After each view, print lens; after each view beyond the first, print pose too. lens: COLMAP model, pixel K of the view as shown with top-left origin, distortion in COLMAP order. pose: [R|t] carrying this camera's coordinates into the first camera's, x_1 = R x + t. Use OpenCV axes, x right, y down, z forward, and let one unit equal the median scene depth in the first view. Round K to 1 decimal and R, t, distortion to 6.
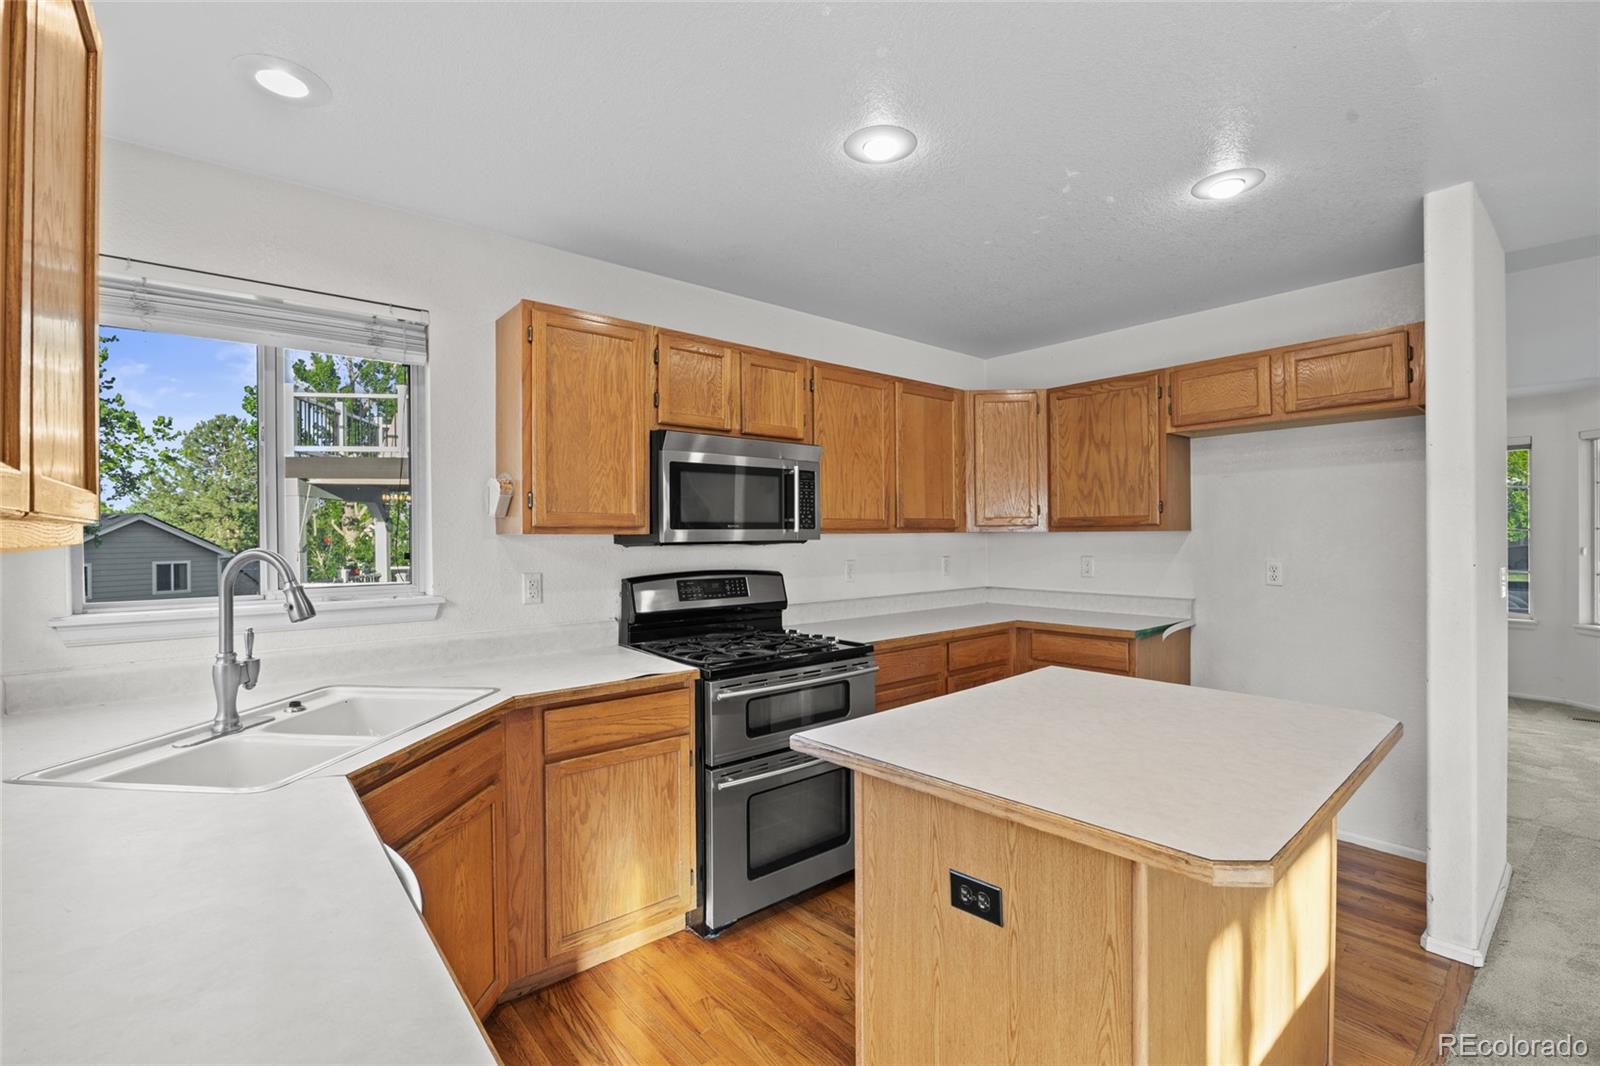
lens RADIAL K [[704.7, 0, 803.2], [0, 704.7, 532.3], [0, 0, 1]] dist [-0.013095, 0.000722]
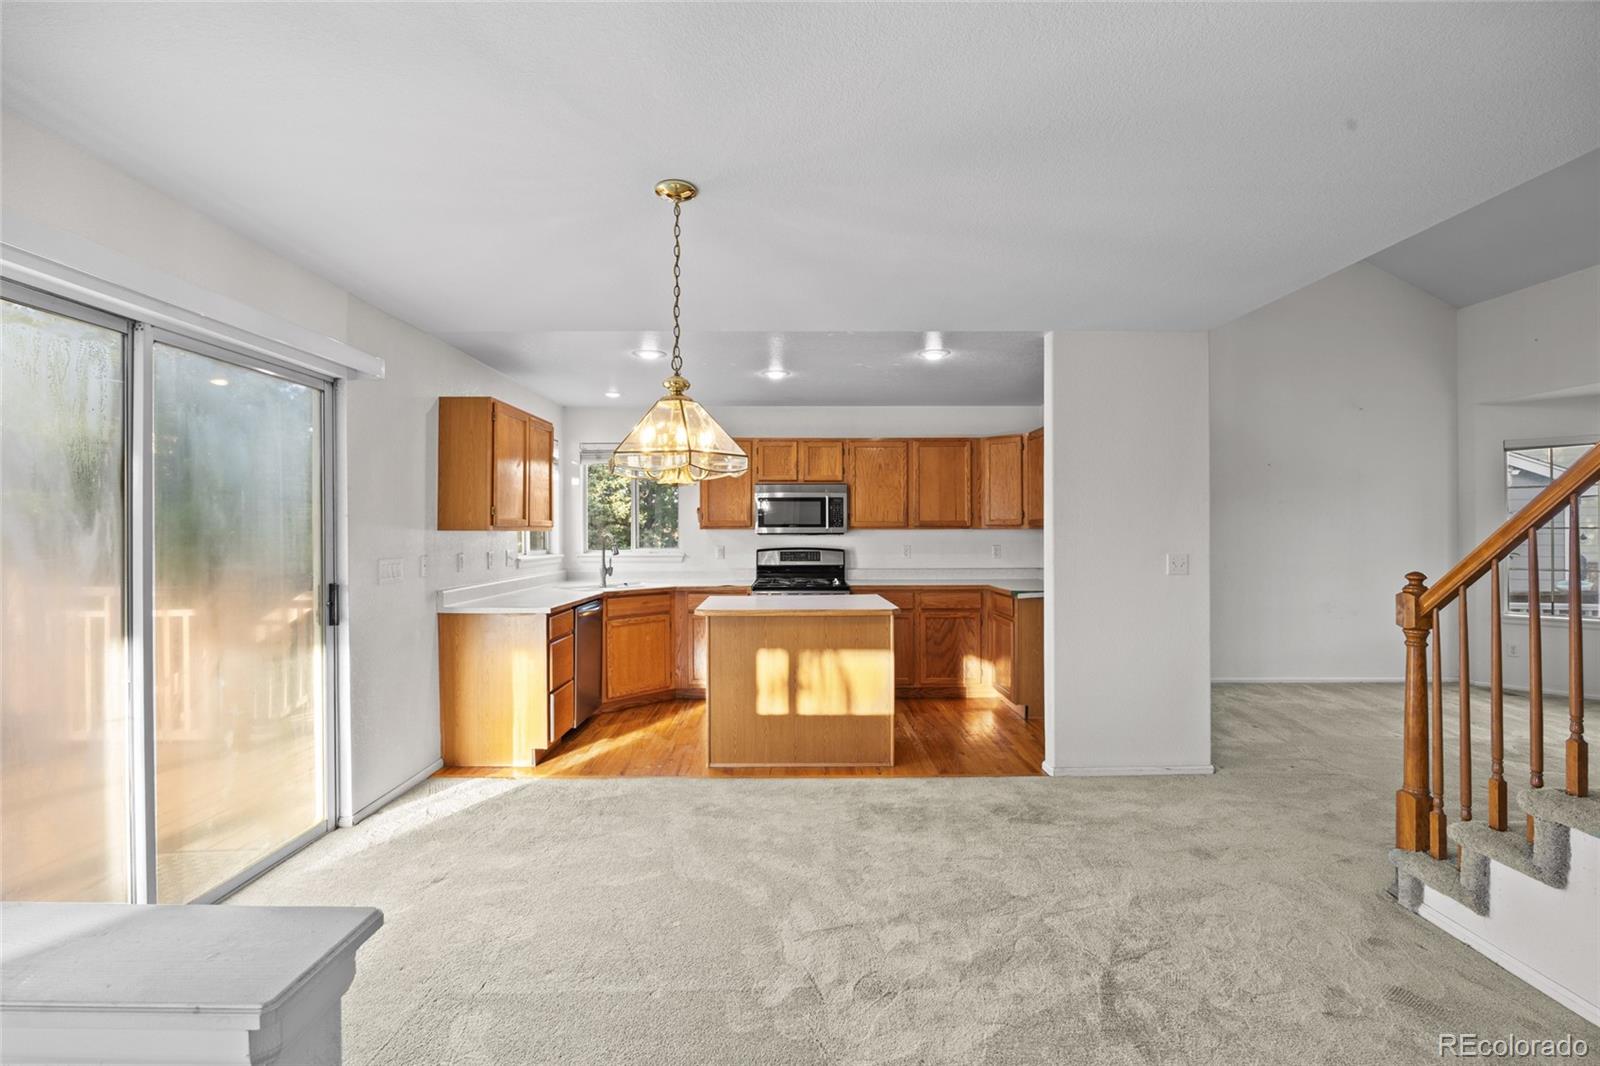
lens RADIAL K [[693.7, 0, 801.7], [0, 693.7, 528.7], [0, 0, 1]] dist [-0.012961, 0.000347]
pose [[0.772648, 0.002880, -0.634828, 1.141415], [-0.002495, 0.999996, 0.001499, -0.002990], [0.634830, 0.000426, 0.772652, -0.547704]]
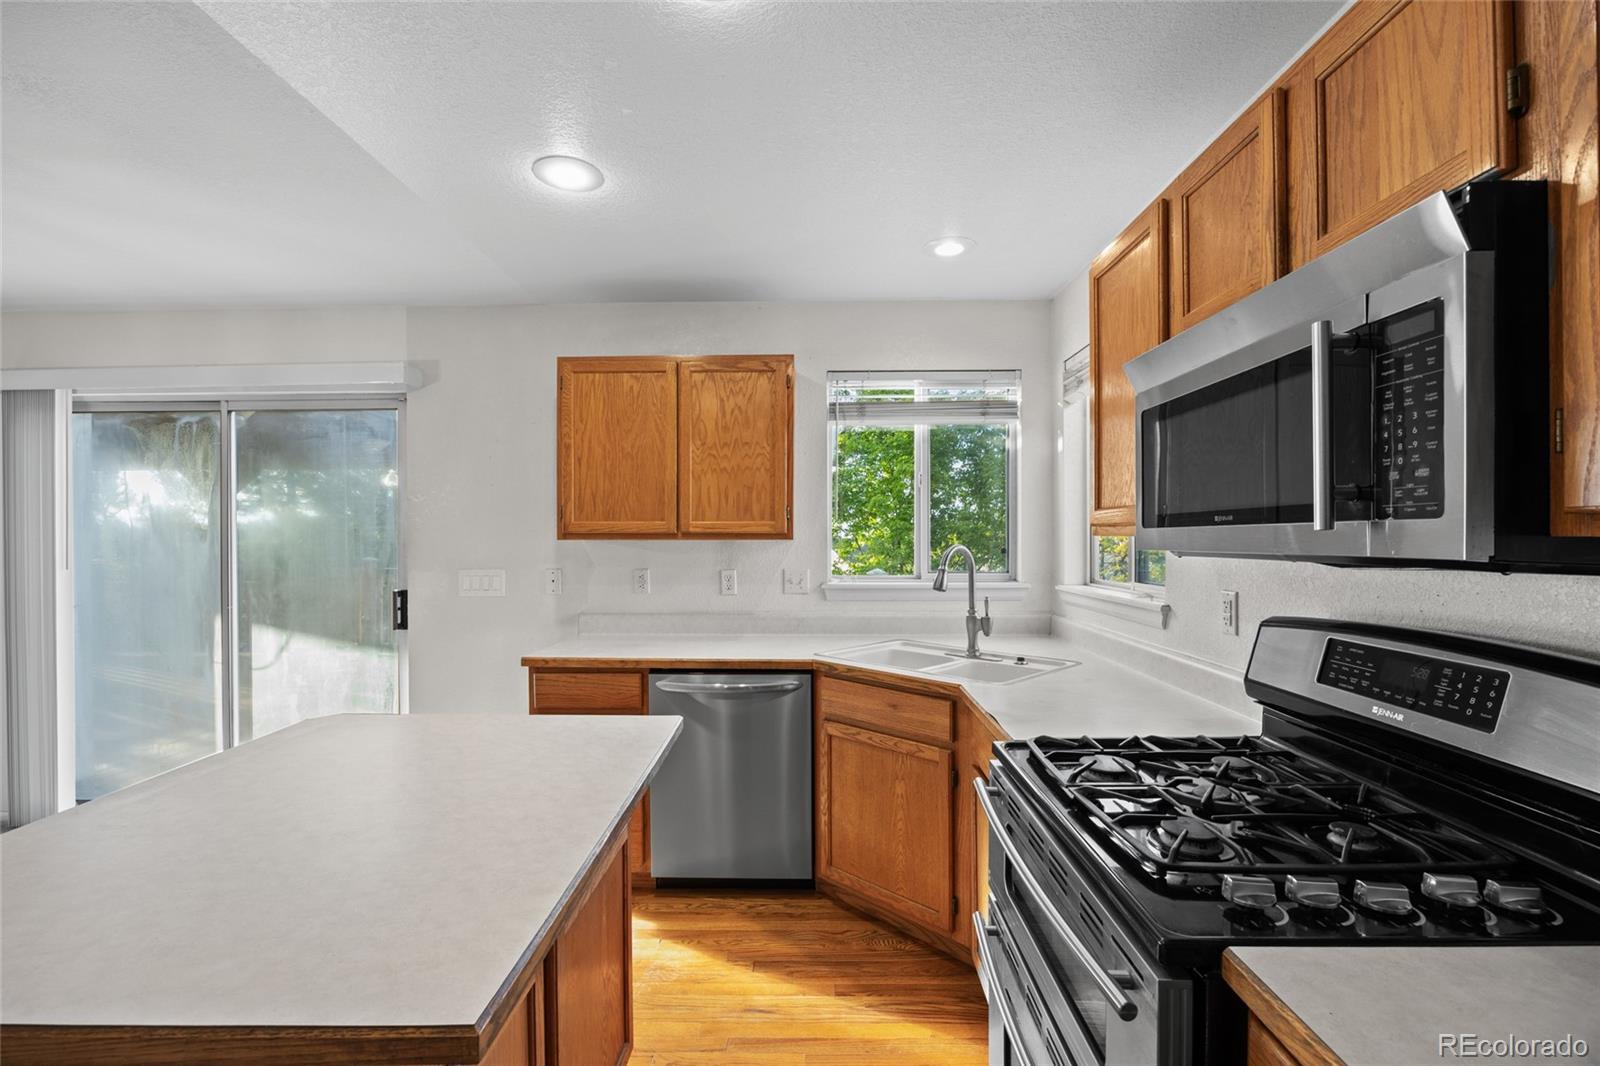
lens RADIAL K [[701.0, 0, 807.2], [0, 701.0, 547.4], [0, 0, 1]] dist [-0.015175, 0.000035]
pose [[-0.653450, 0.017323, -0.756771, 0.364710], [0.006374, 0.999829, 0.017383, 0.000197], [0.756943, 0.006535, -0.653449, 0.990273]]
